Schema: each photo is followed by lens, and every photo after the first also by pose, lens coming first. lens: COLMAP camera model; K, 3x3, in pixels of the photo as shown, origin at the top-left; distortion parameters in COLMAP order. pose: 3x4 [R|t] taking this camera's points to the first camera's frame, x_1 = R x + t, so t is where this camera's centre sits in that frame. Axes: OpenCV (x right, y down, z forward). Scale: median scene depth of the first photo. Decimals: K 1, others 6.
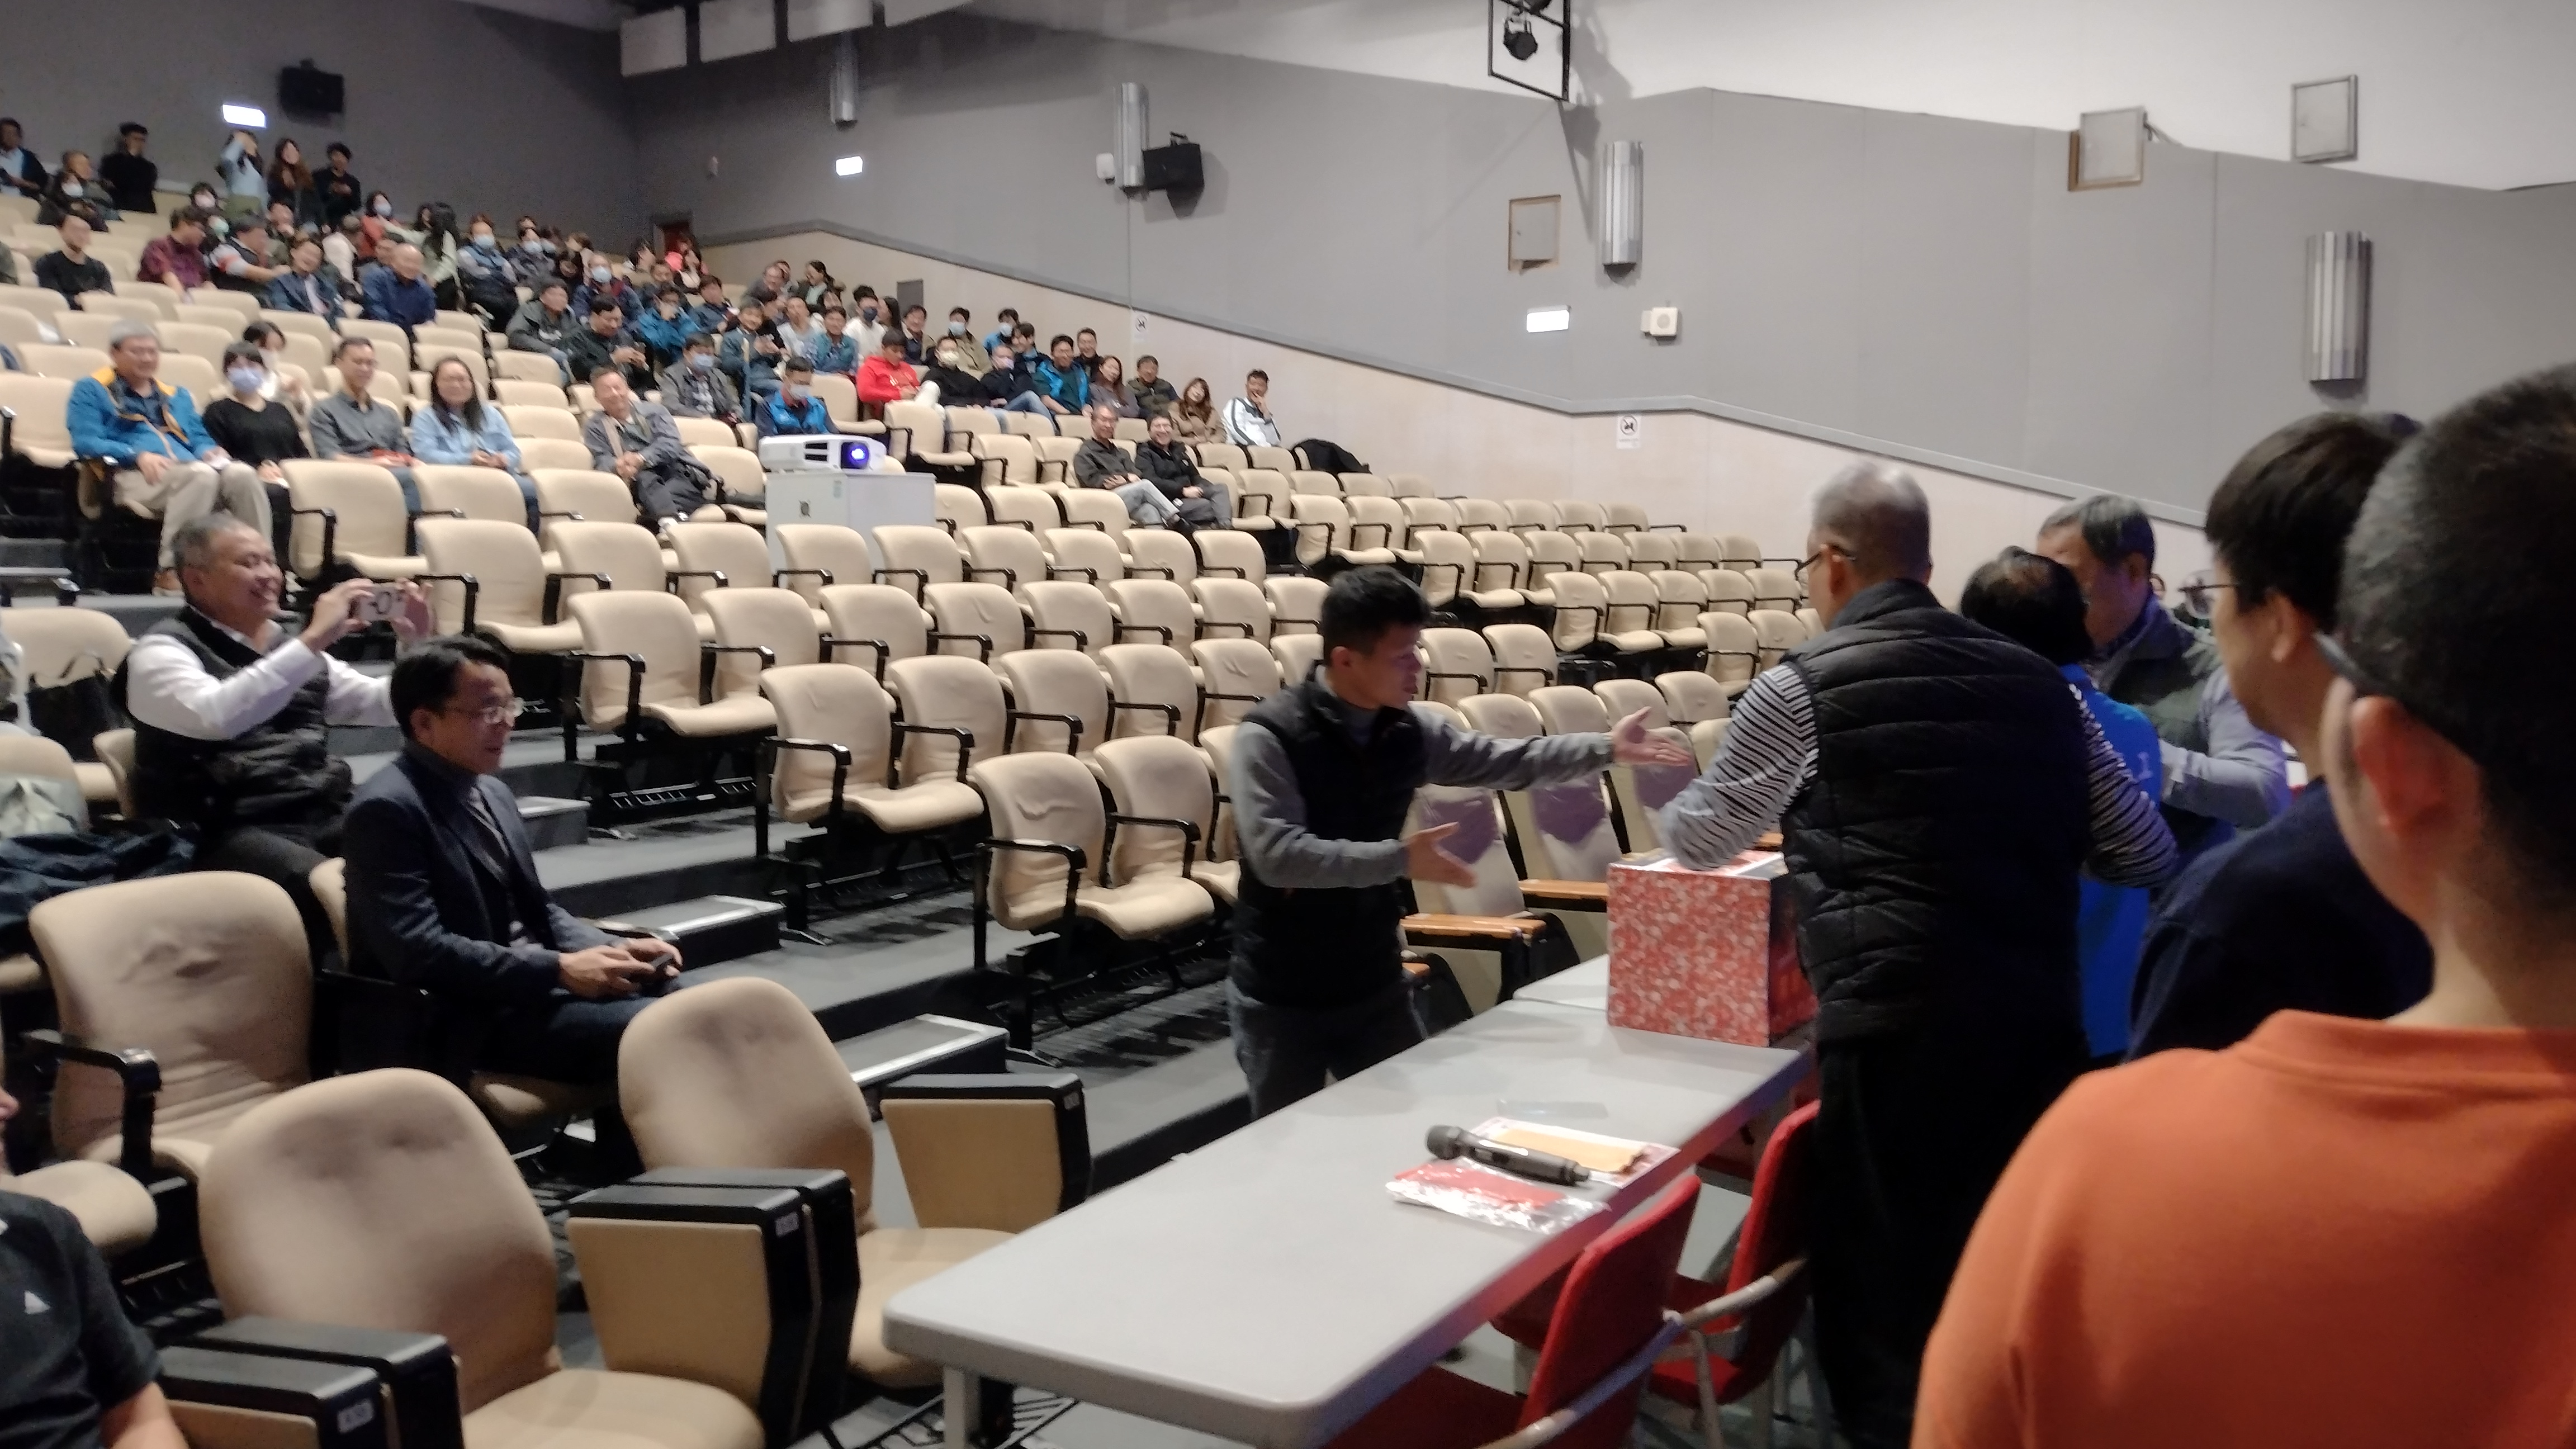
lens RADIAL K [[1957.6, 0, 1298.2], [0, 1957.6, 740.4], [0, 0, 1]] dist [0.051527, -0.052072]
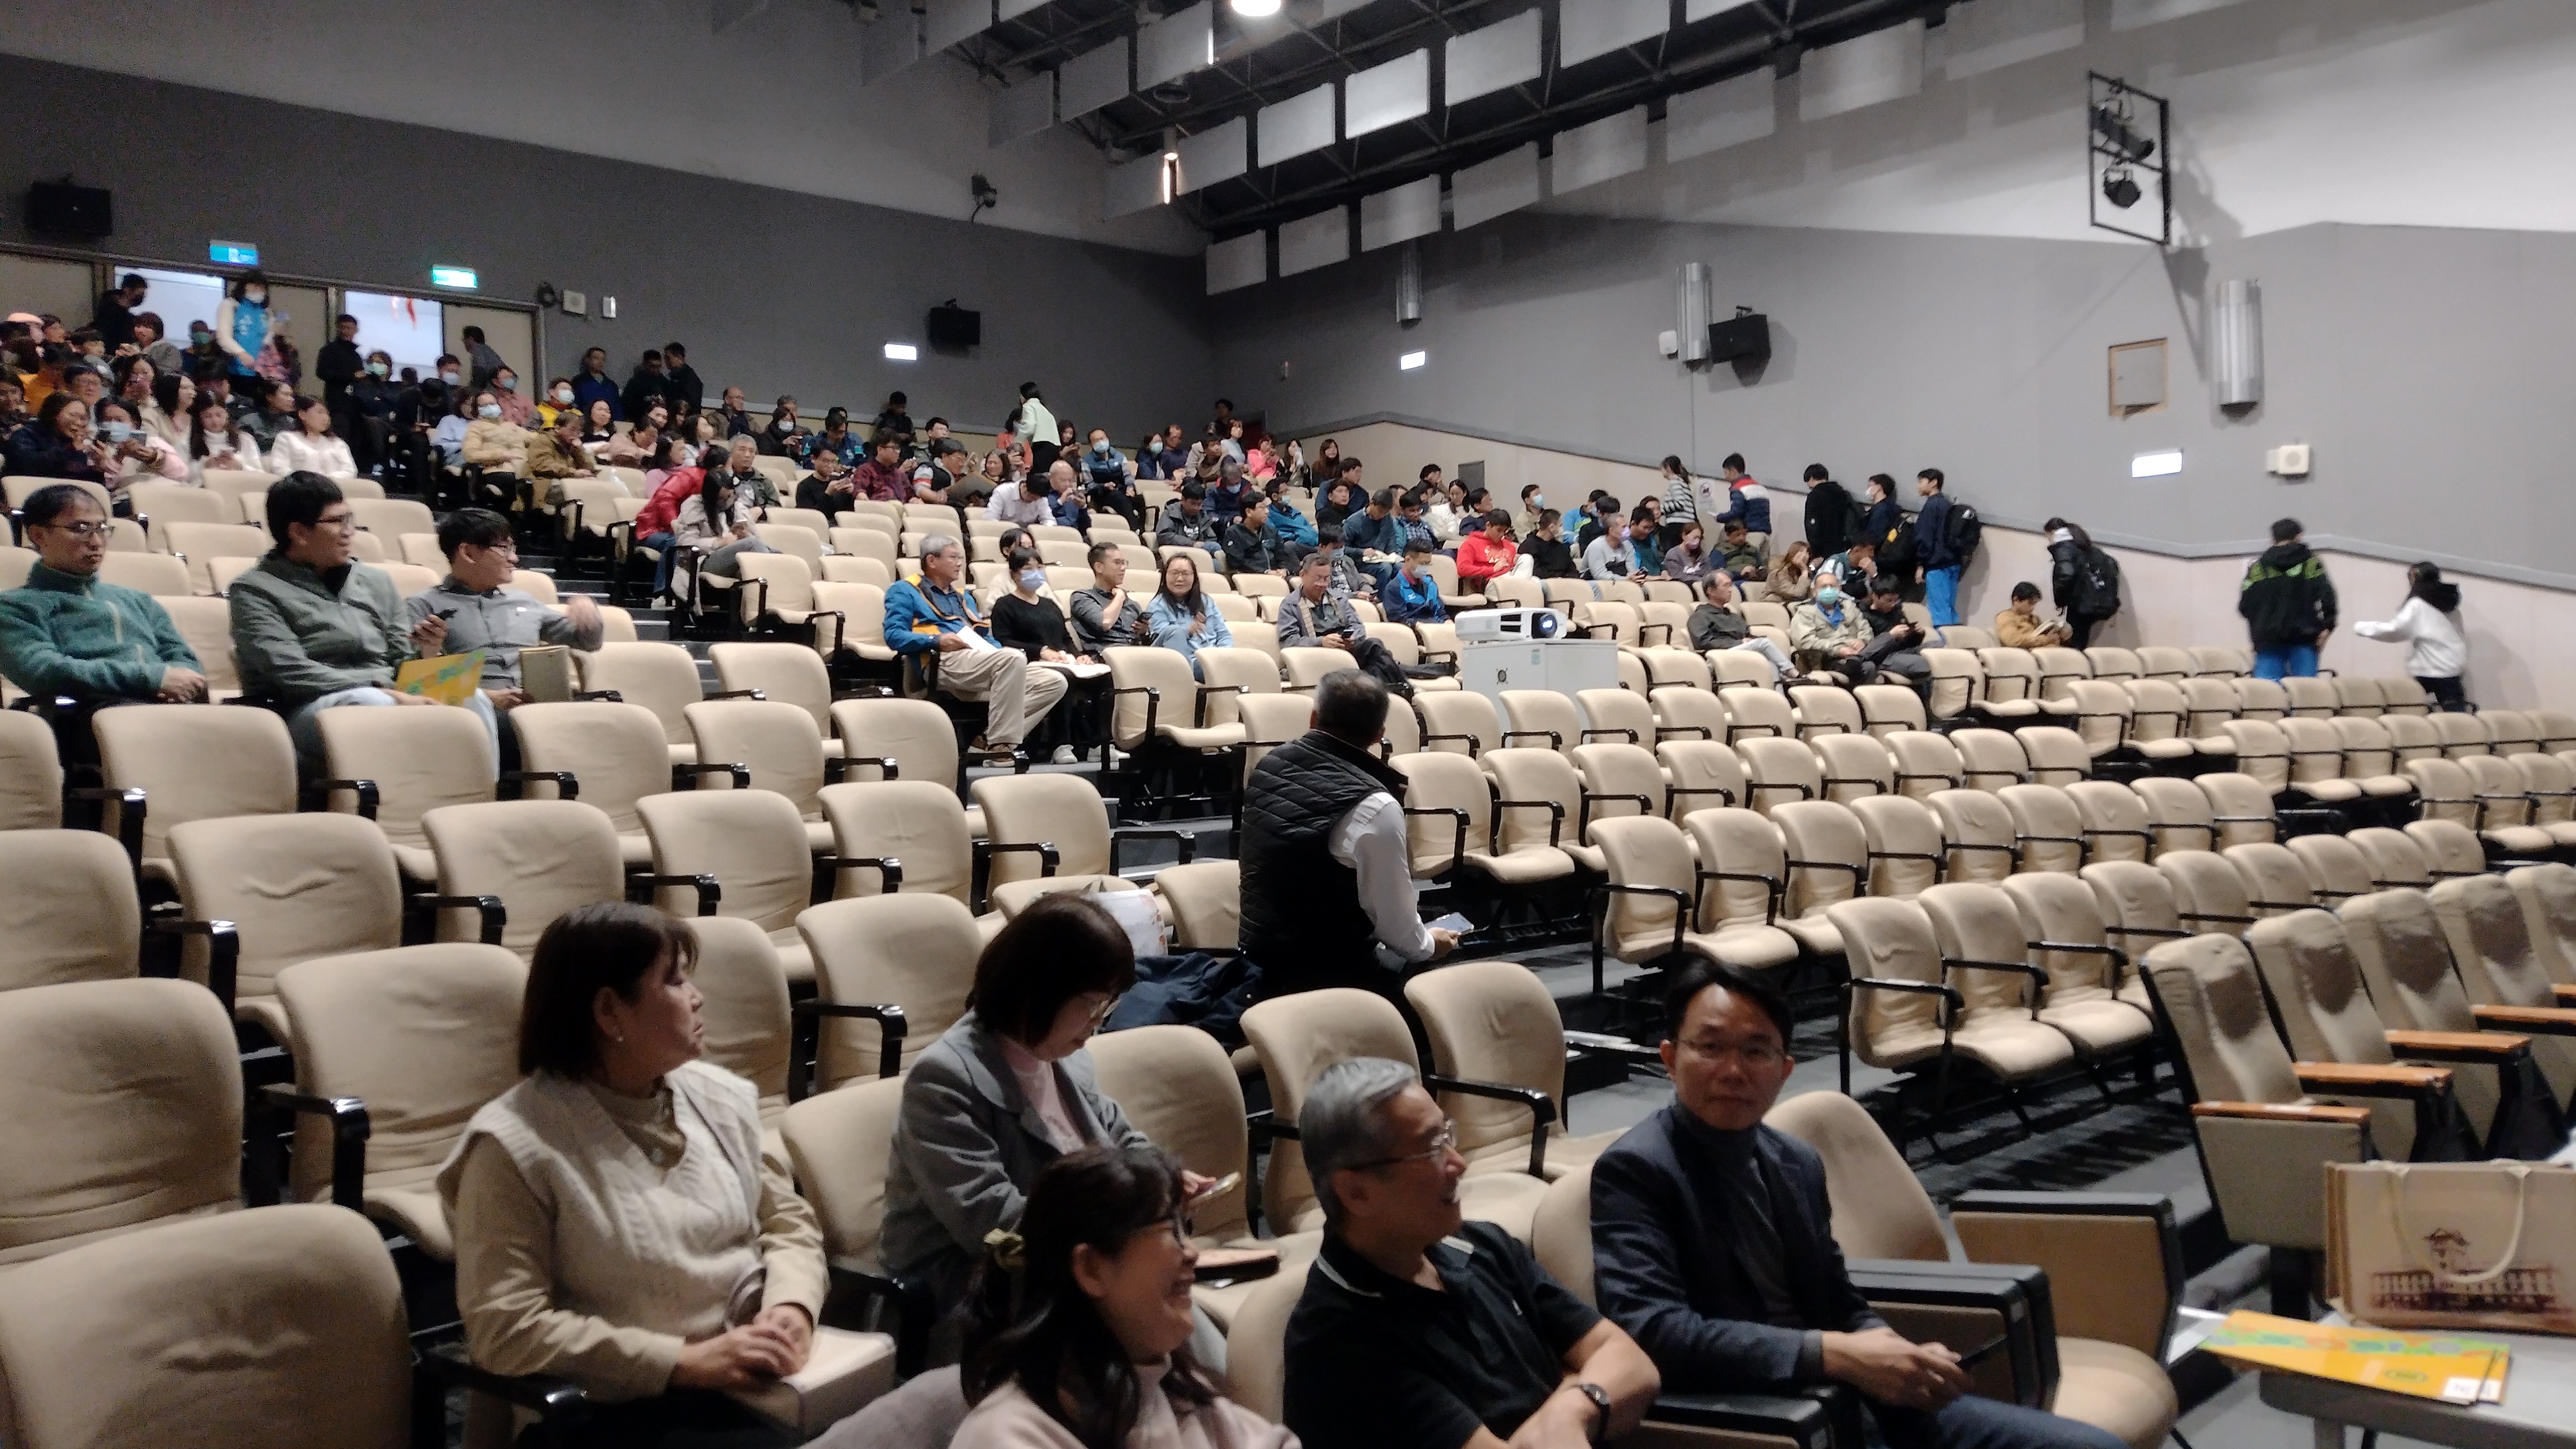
lens RADIAL K [[1957.6, 0, 1288.7], [0, 1957.6, 713.0], [0, 0, 1]] dist [0.051527, -0.052072]
pose [[0.972214, -0.024246, -0.232835, -0.067193], [0.001211, 0.995129, -0.098570, 0.004128], [0.234091, 0.095550, 0.967508, -0.033487]]
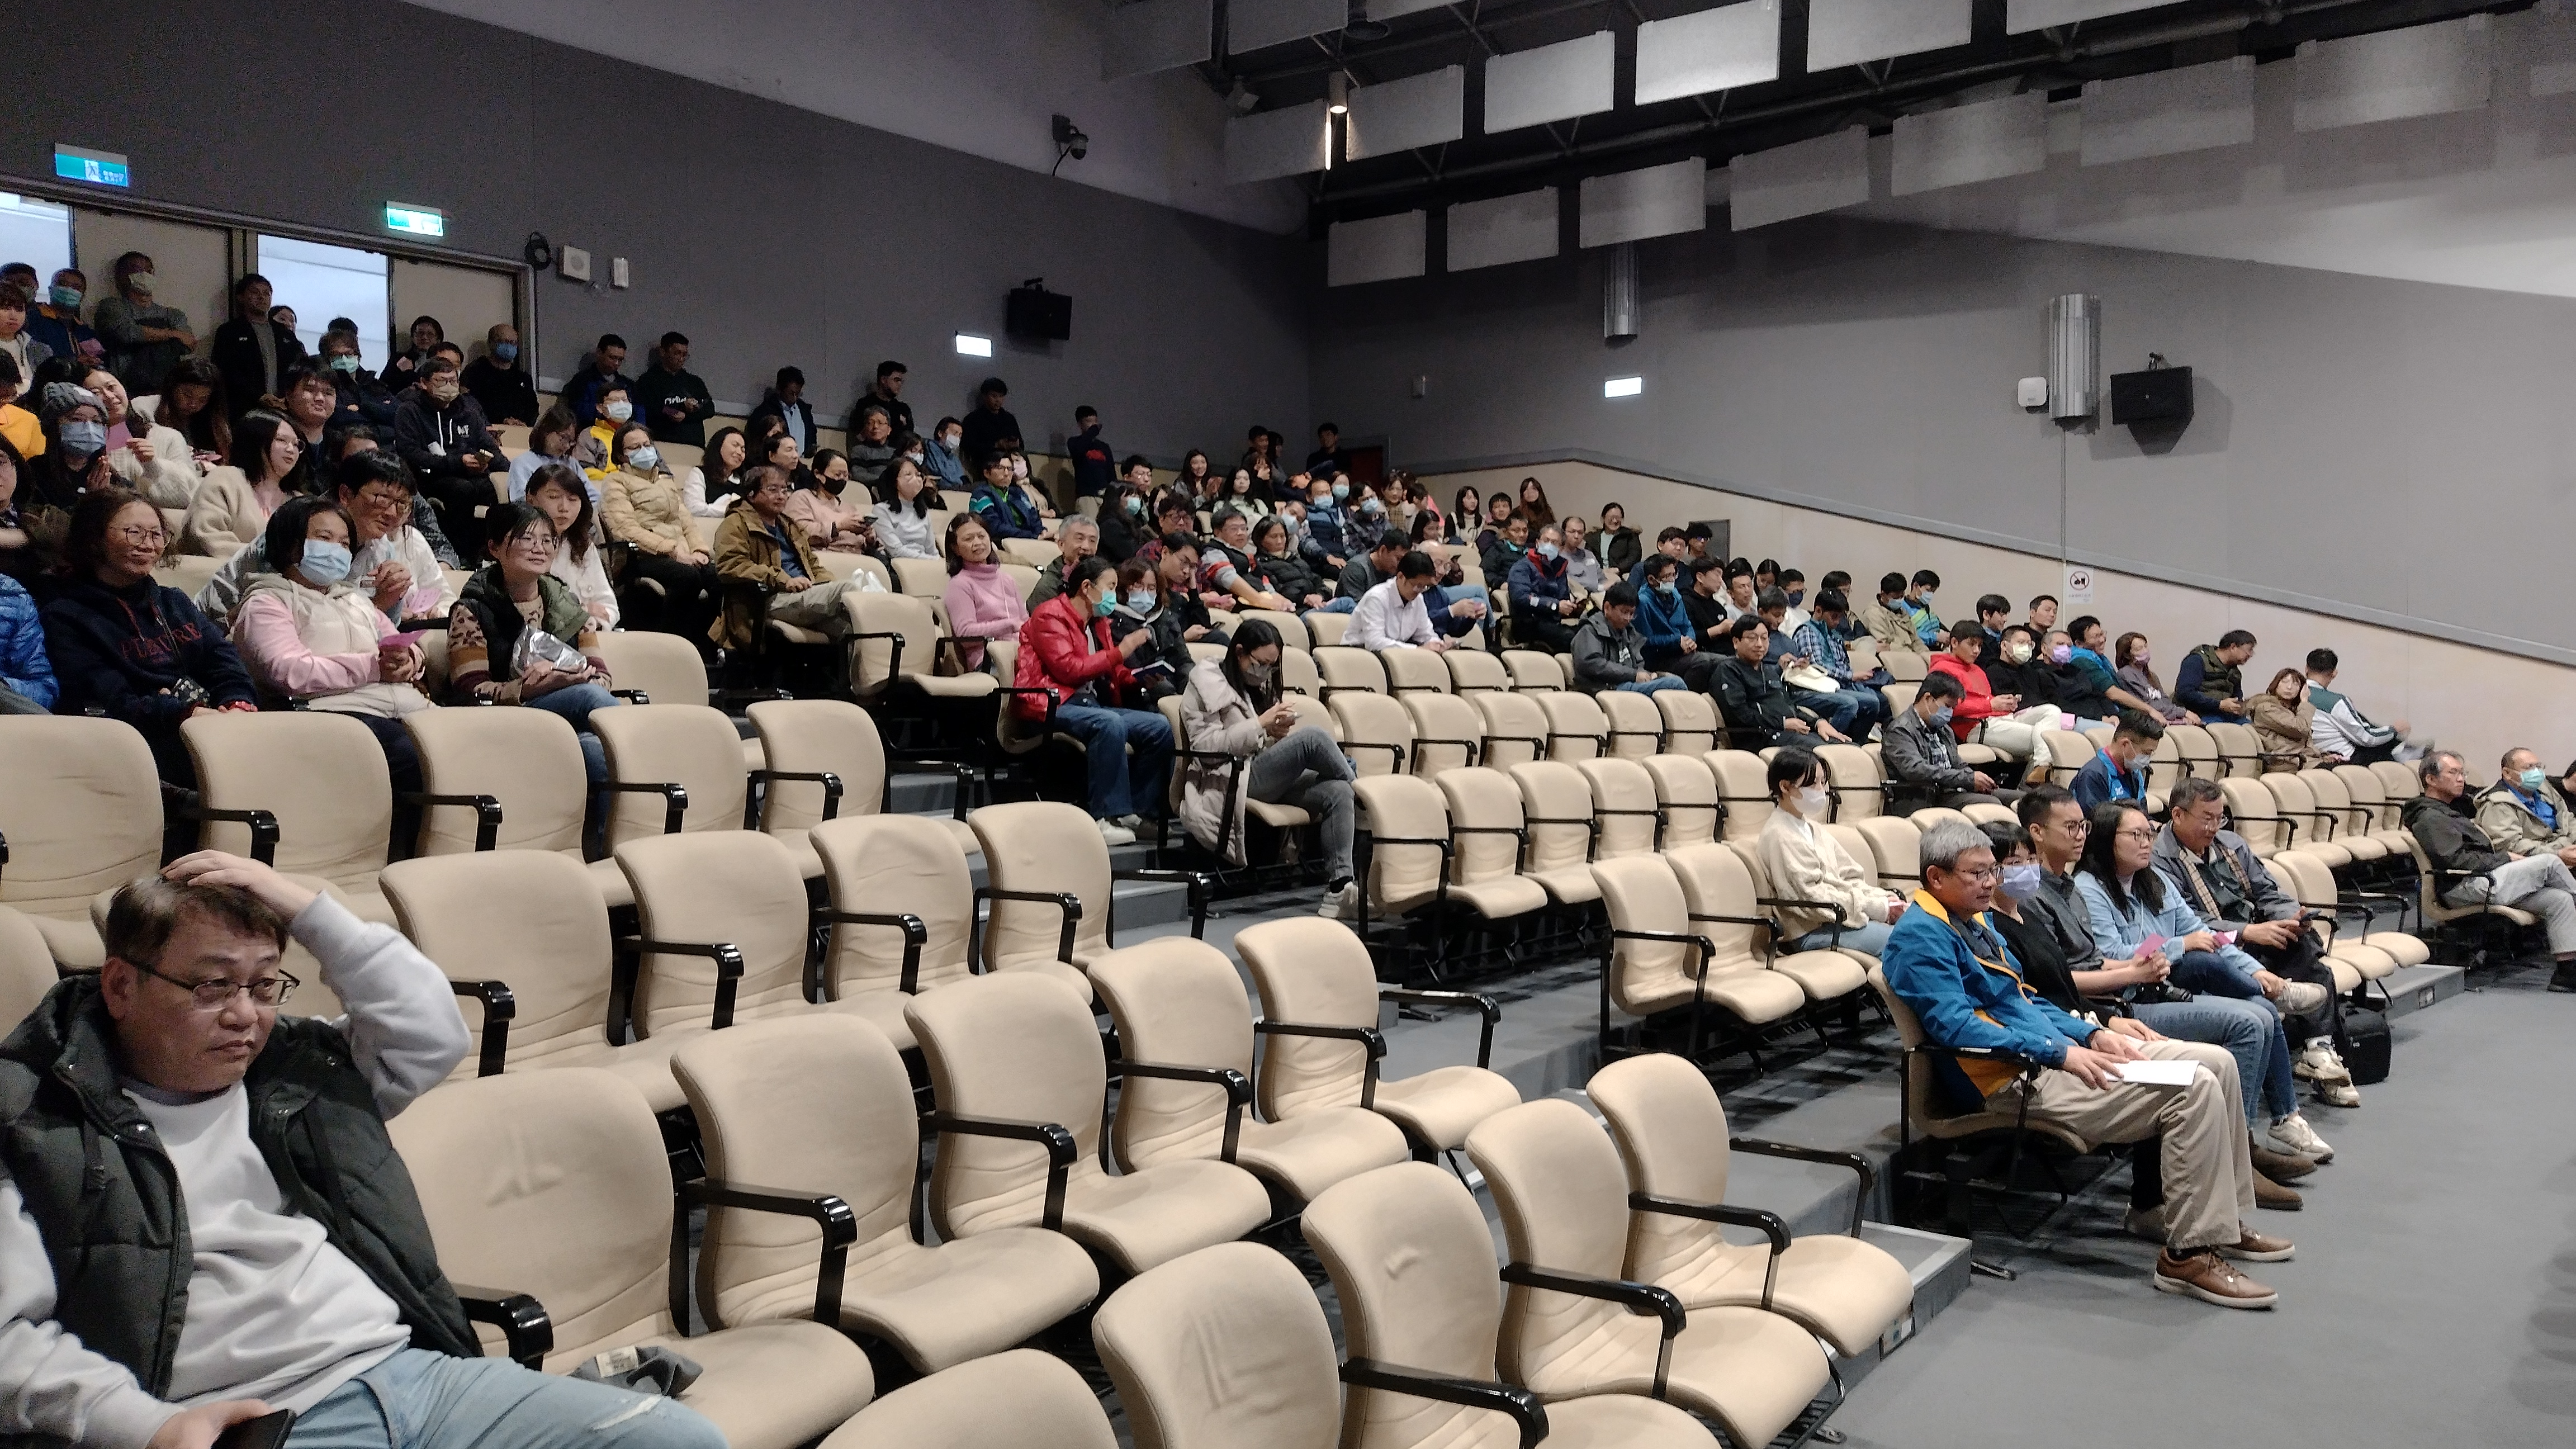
lens RADIAL K [[1957.6, 0, 1285.5], [0, 1957.6, 727.9], [0, 0, 1]] dist [0.051527, -0.052072]
pose [[0.999568, -0.008998, -0.027964, -0.466185], [0.007155, 0.997838, -0.065328, -0.118456], [0.028492, 0.065100, 0.997472, 0.206043]]
